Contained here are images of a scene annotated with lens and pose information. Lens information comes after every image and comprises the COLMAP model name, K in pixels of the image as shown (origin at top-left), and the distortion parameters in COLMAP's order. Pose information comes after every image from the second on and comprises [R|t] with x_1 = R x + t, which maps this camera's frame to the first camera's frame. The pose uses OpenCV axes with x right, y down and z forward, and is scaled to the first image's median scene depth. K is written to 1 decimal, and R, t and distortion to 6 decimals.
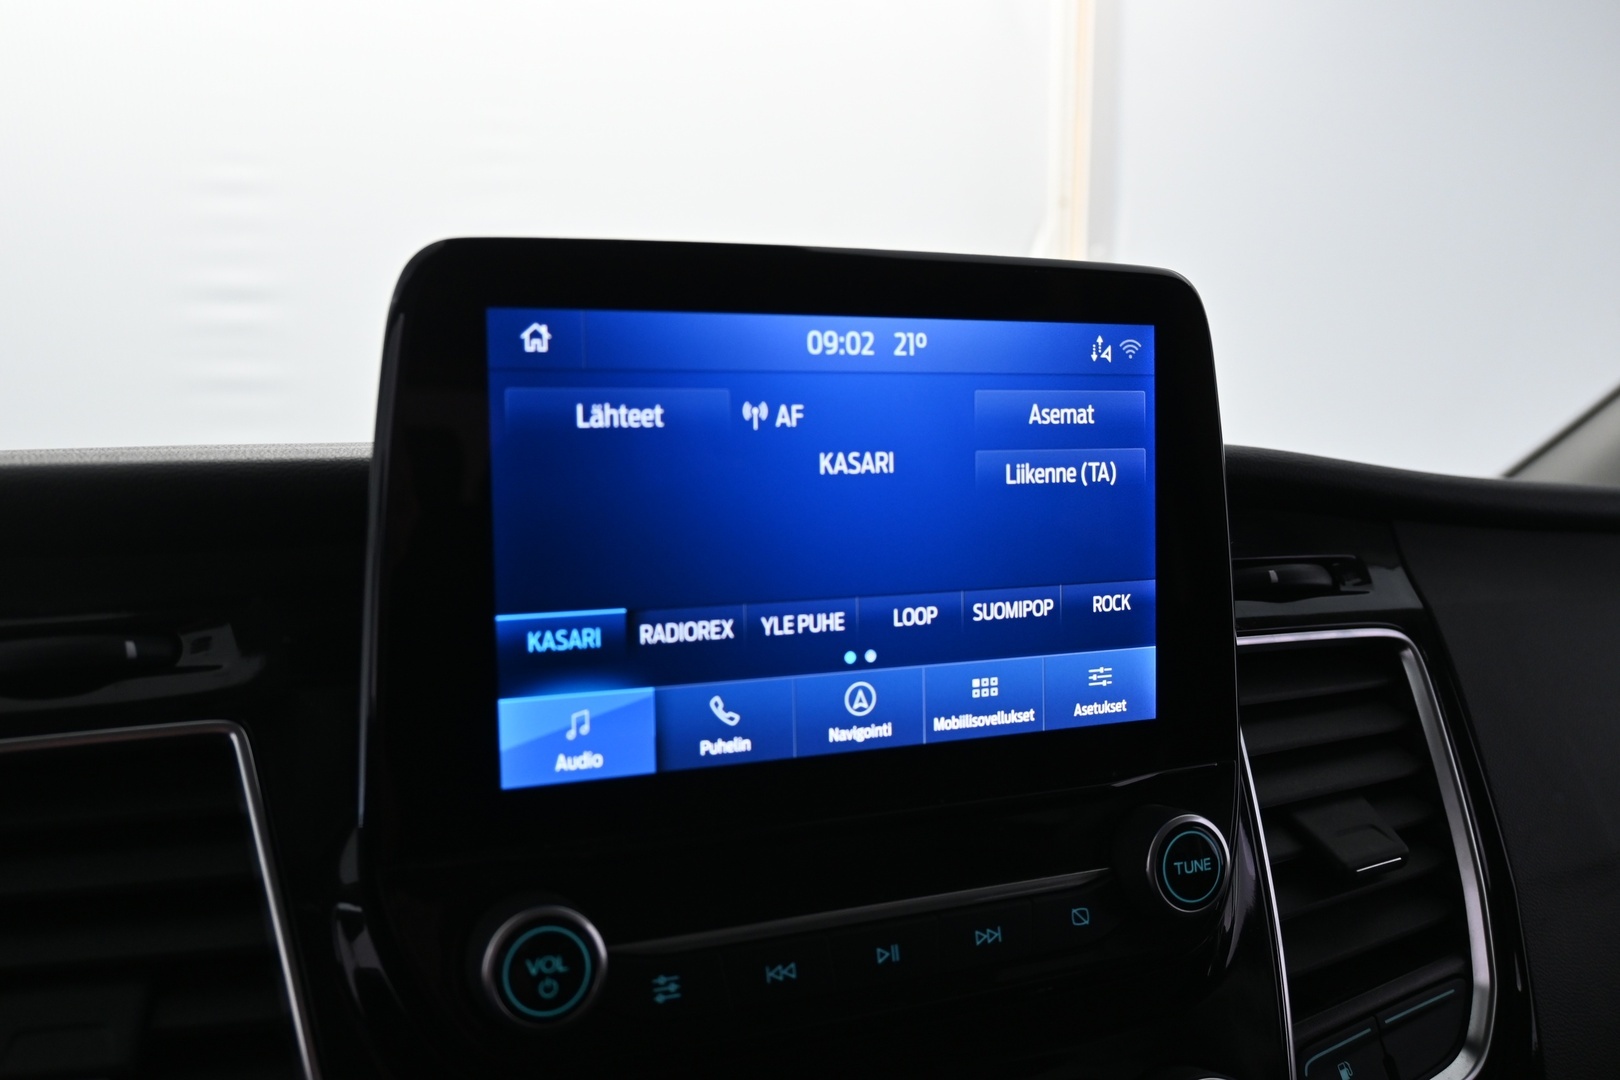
lens RADIAL K [[1410.3, 0, 811.3], [0, 1410.3, 544.4], [0, 0, 1]] dist [-0.021235, 0.019111]
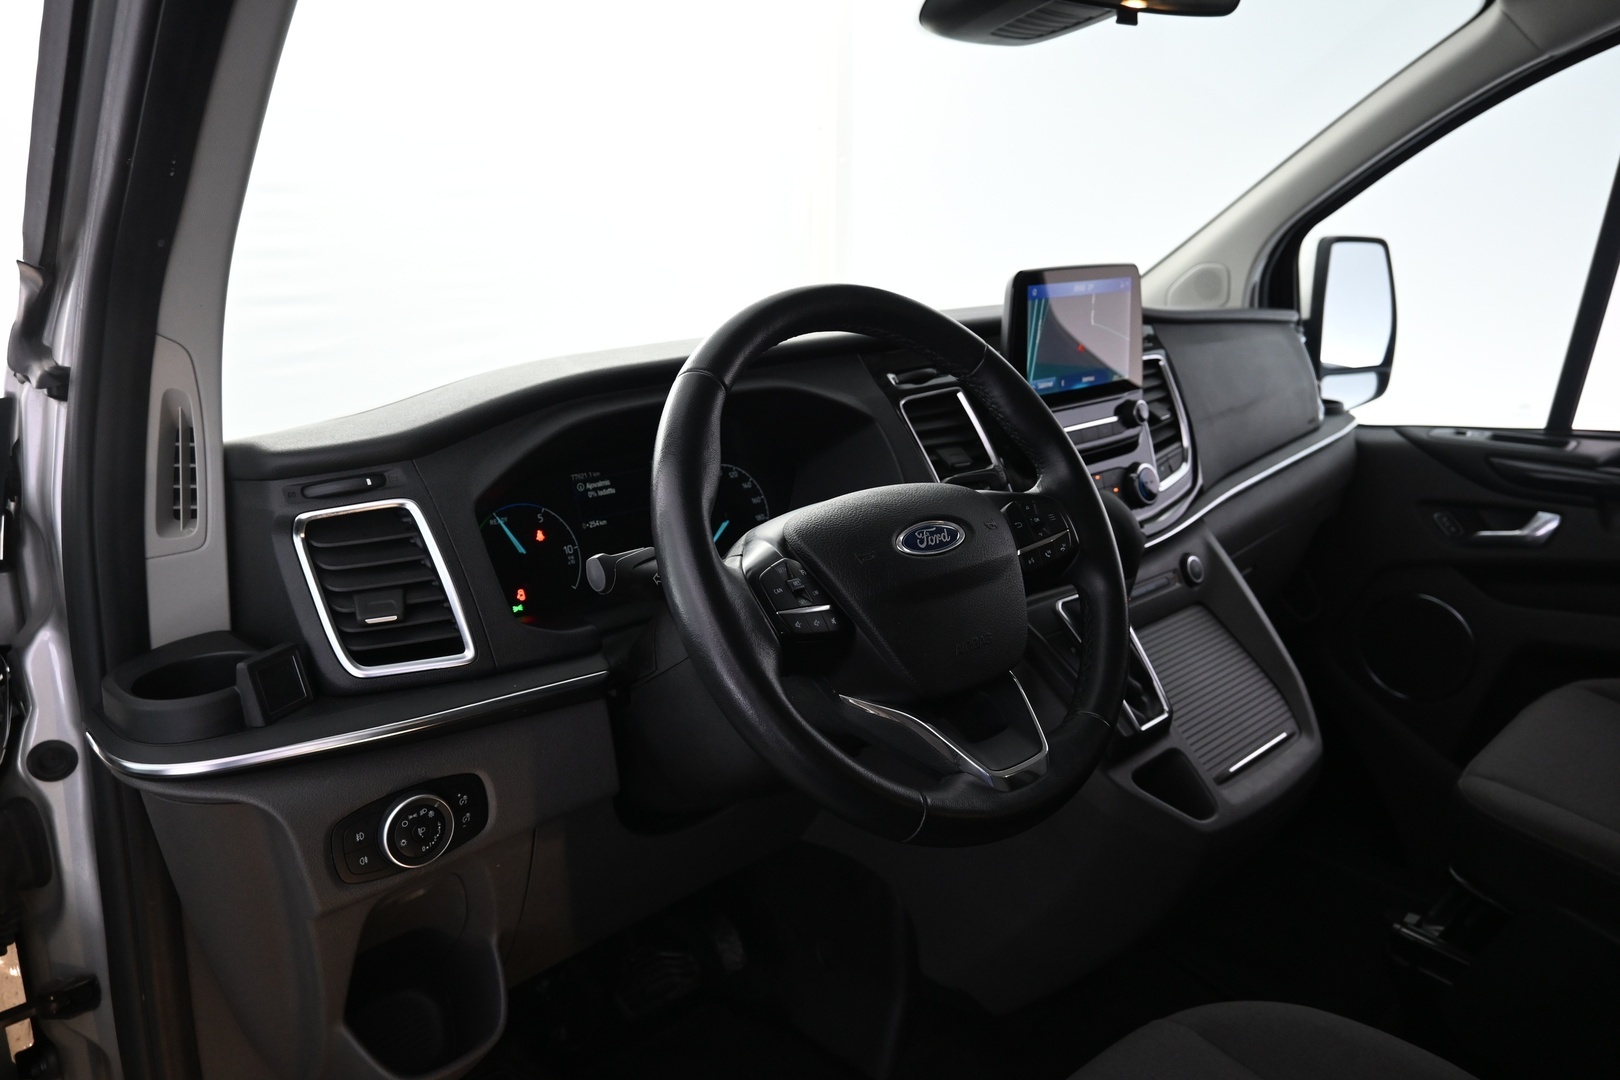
lens RADIAL K [[1110.5, 0, 813.3], [0, 1110.5, 554.3], [0, 0, 1]] dist [0.003009, -0.001822]
pose [[0.945884, -0.106952, 0.306373, -1.784791], [0.046434, 0.979019, 0.198407, -0.059877], [-0.321165, -0.173444, 0.931005, -1.905293]]
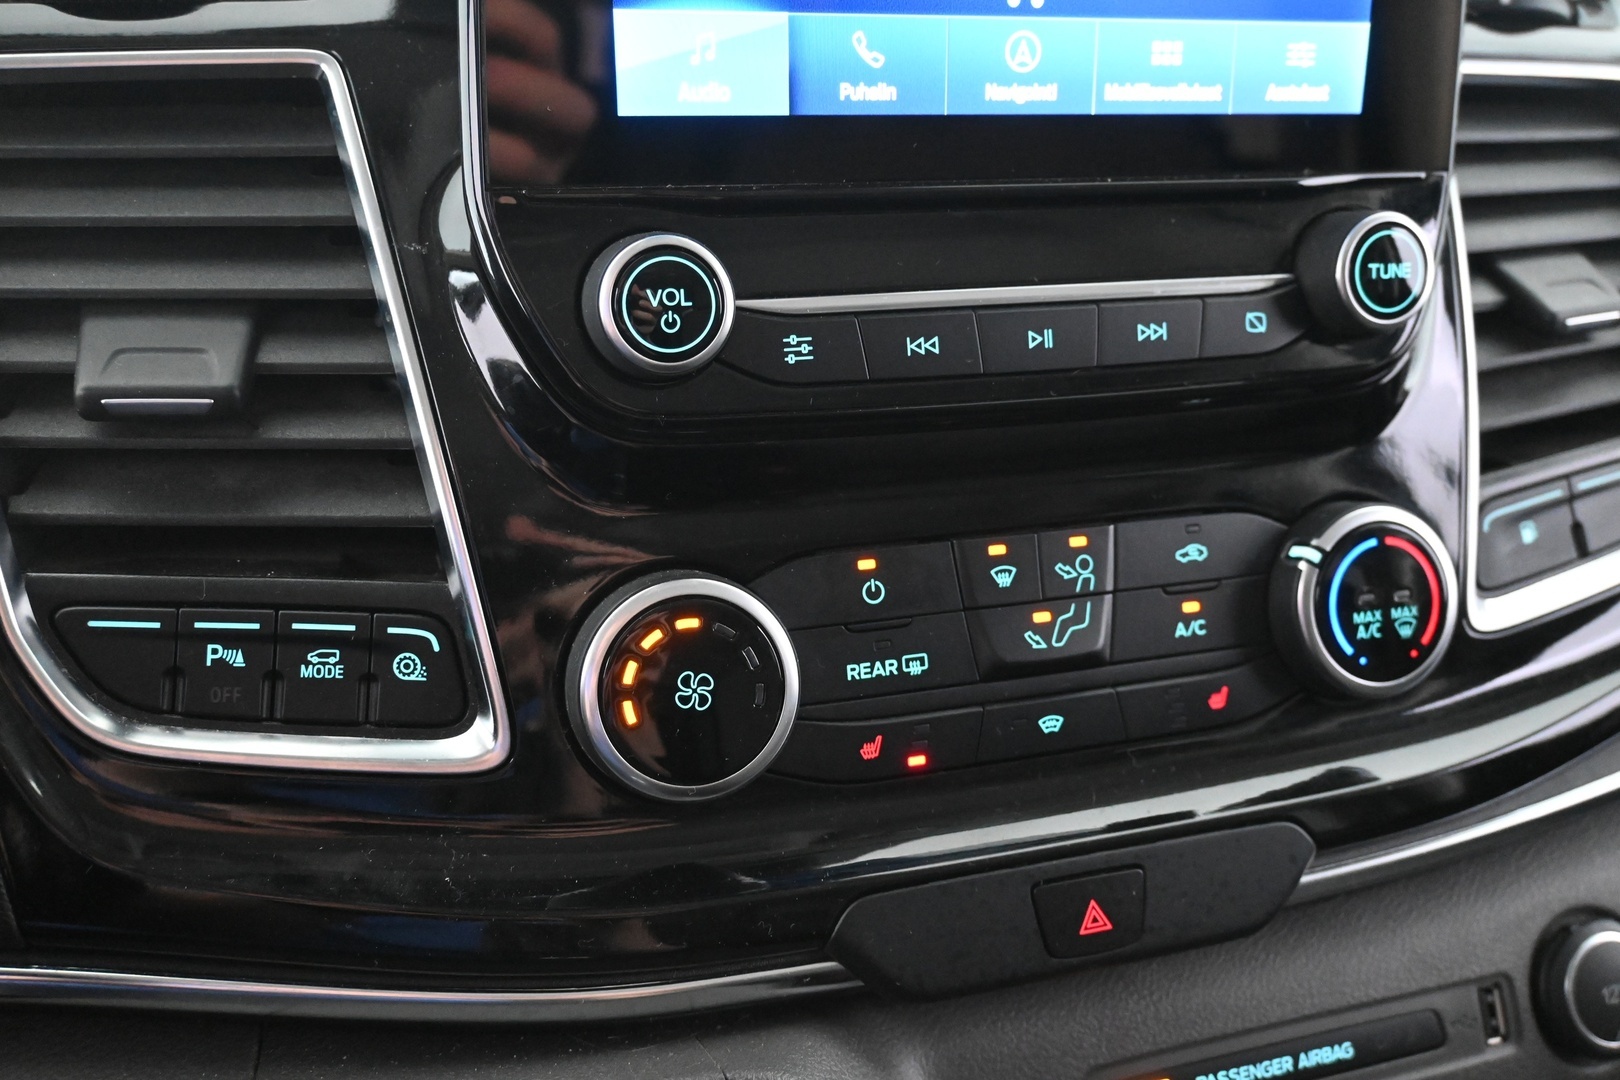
lens RADIAL K [[1387.4, 0, 816.4], [0, 1387.4, 540.6], [0, 0, 1]] dist [0.004937, -0.015435]
pose [[0.995728, 0.036532, -0.084795, -0.008741], [-0.016330, 0.973595, 0.227698, 0.211246], [0.090875, -0.225341, 0.970033, 0.085165]]
